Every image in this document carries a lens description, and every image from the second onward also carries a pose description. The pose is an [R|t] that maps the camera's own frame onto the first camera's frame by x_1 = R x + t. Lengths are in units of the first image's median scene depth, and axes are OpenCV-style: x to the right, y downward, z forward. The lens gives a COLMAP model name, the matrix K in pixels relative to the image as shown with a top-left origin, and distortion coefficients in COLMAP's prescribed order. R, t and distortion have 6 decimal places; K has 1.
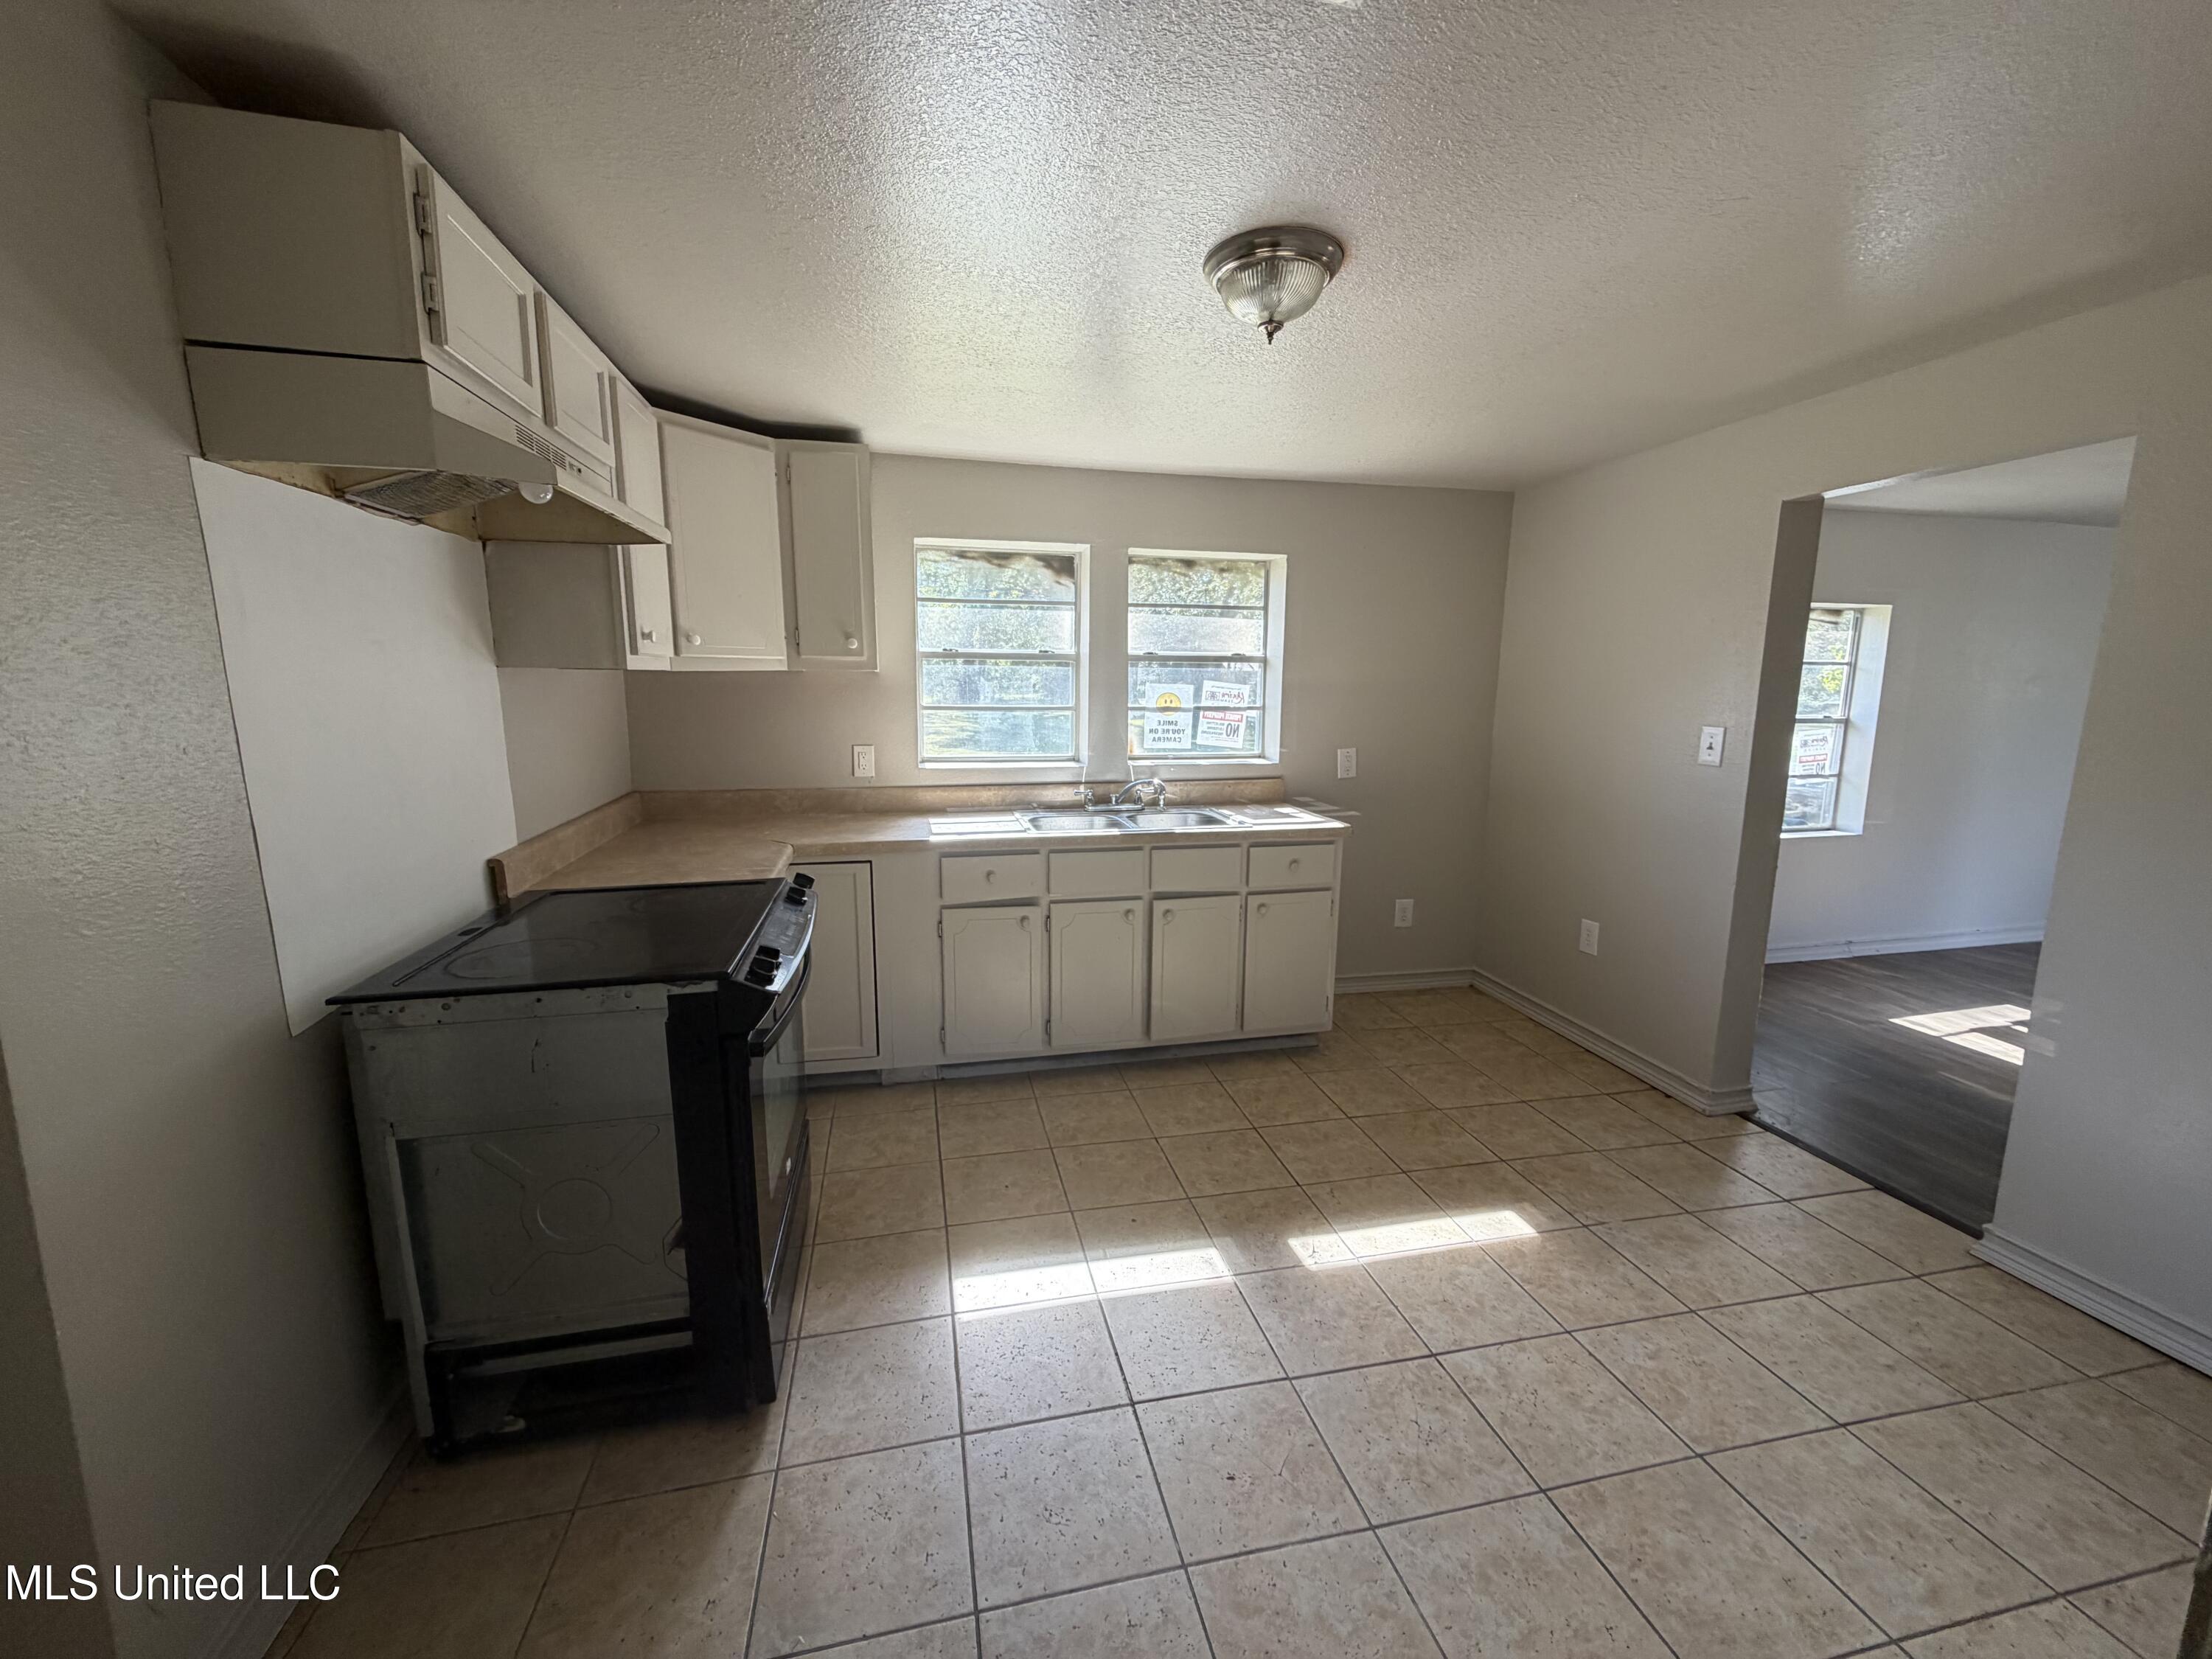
lens RADIAL K [[886.0, 0, 1101.2], [0, 886.0, 836.9], [0, 0, 1]] dist [-0.002020, -0.000167]
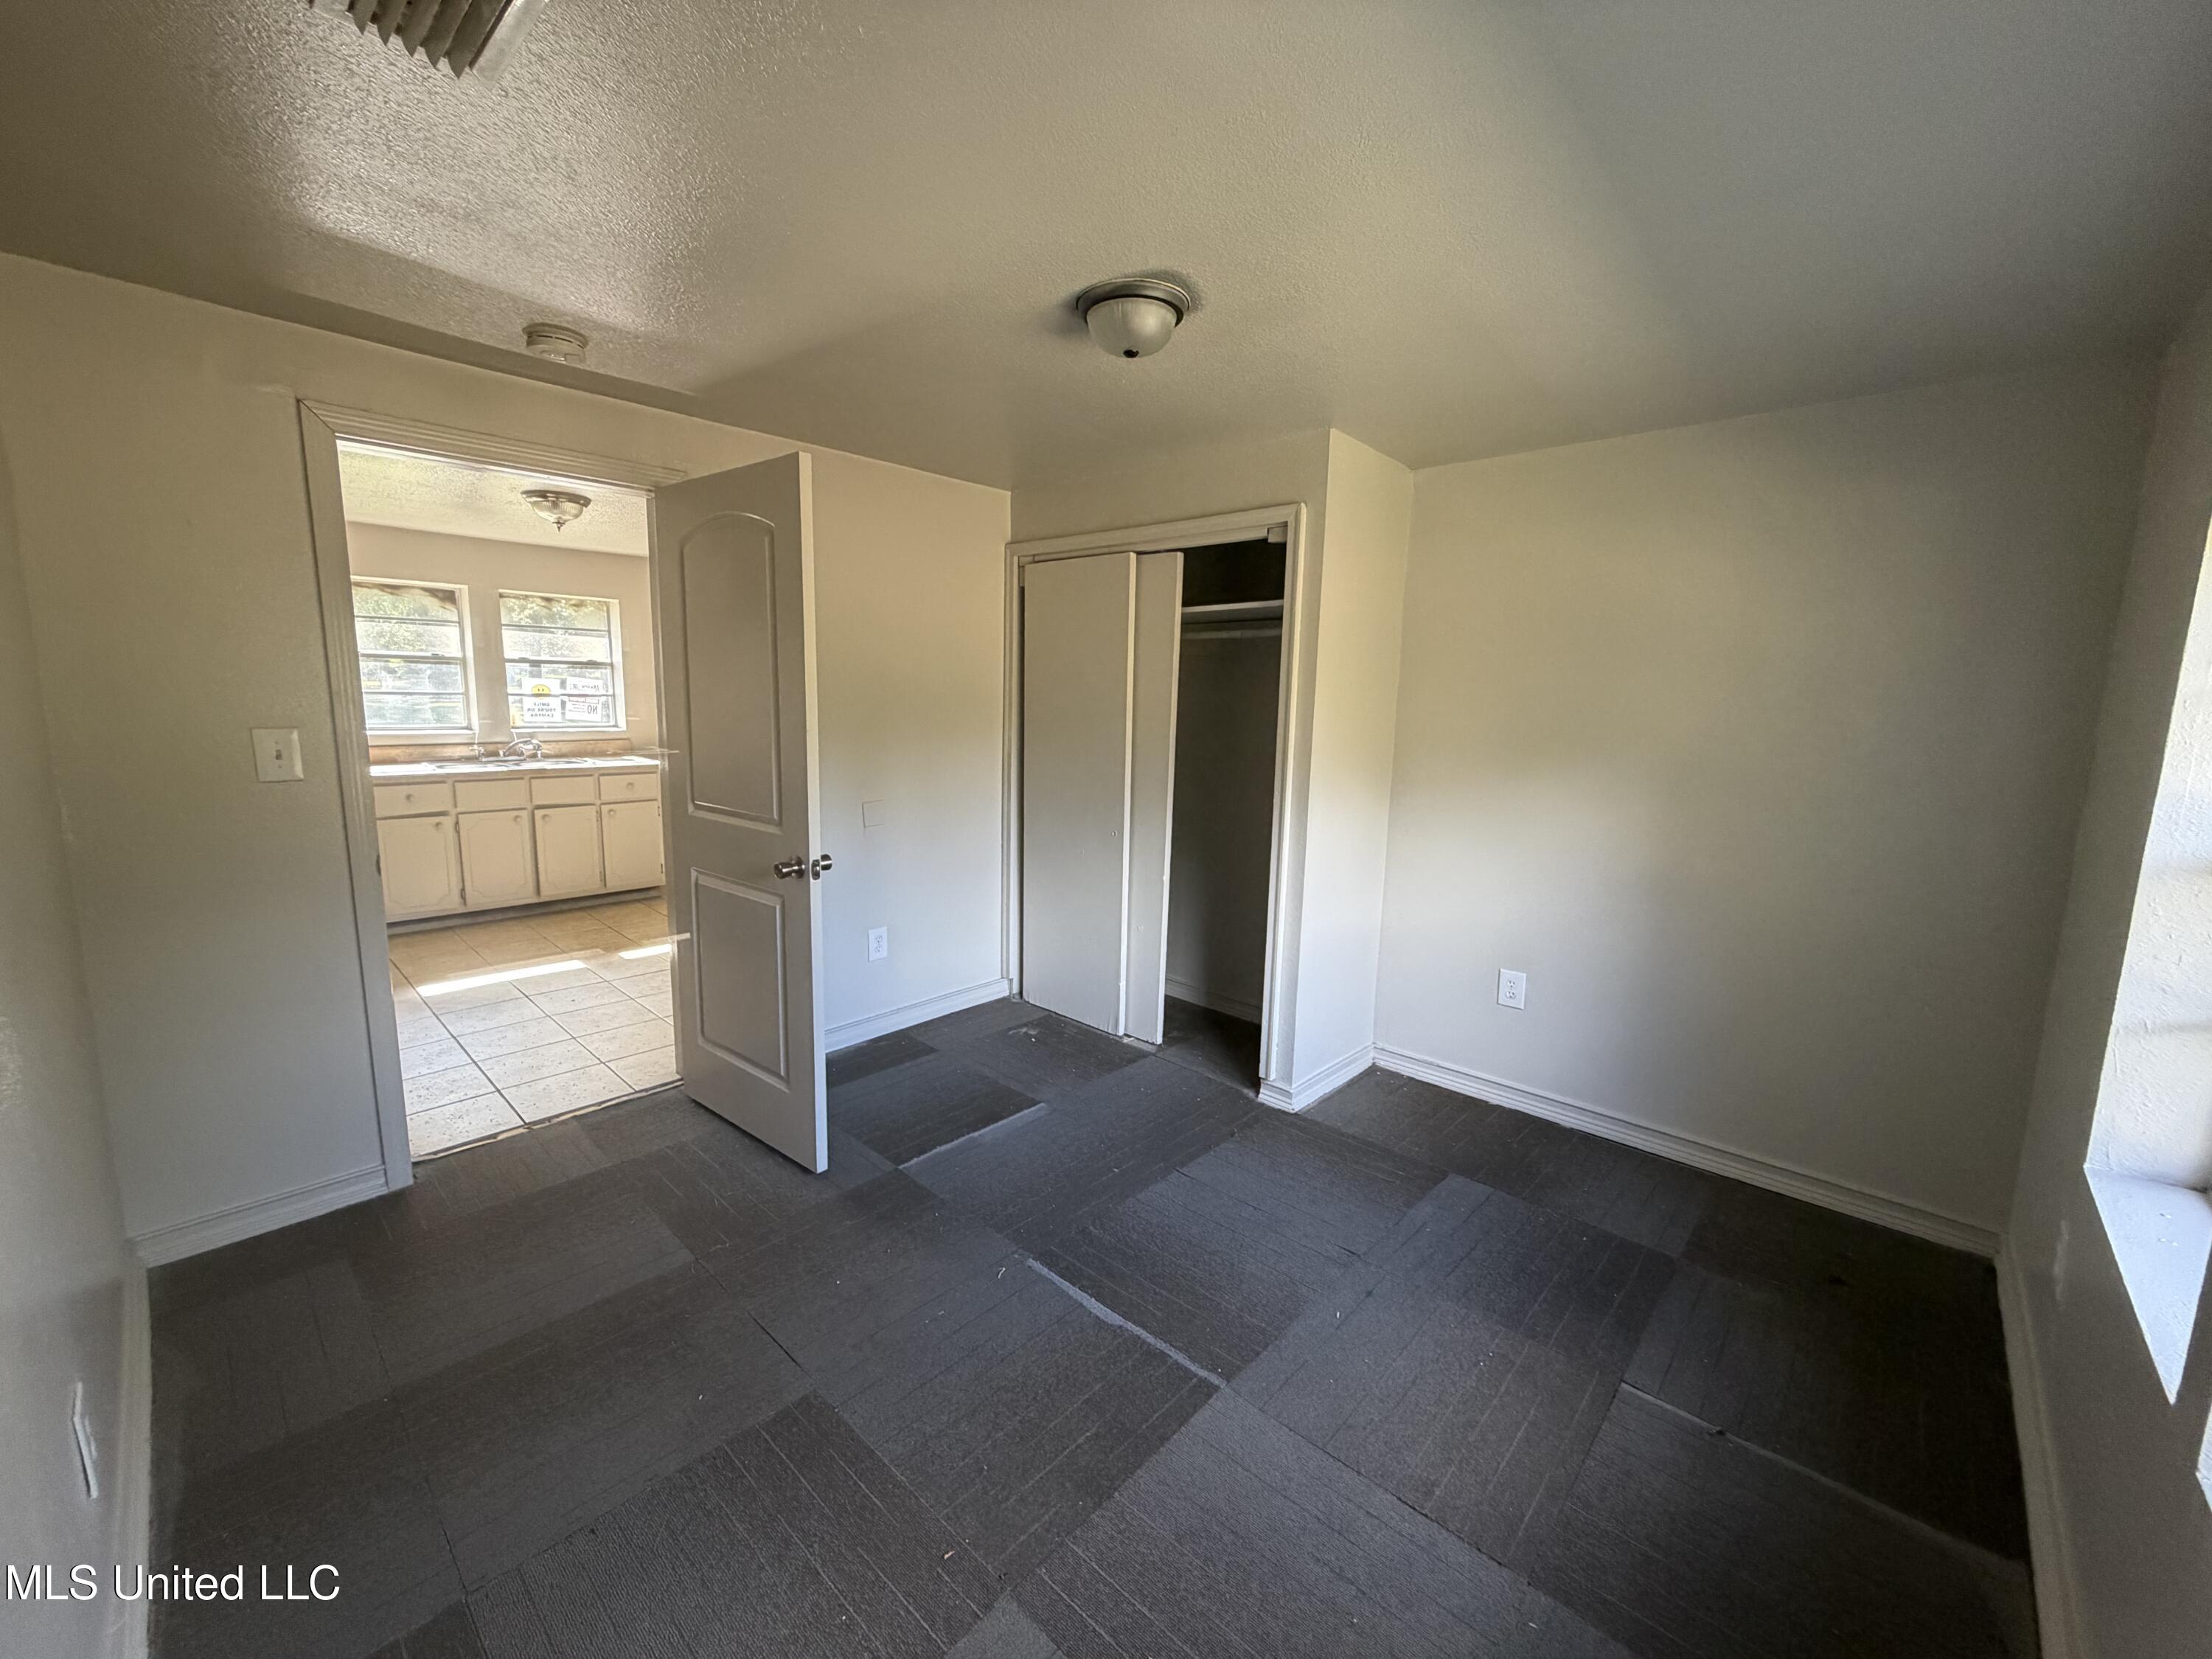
lens RADIAL K [[886.0, 0, 1109.0], [0, 886.0, 833.7], [0, 0, 1]] dist [-0.002020, -0.000167]
pose [[0.824362, -0.073172, 0.561314, 0.010453], [0.072964, 0.997073, 0.022819, 0.135664], [-0.561341, 0.022144, 0.827288, -0.836957]]
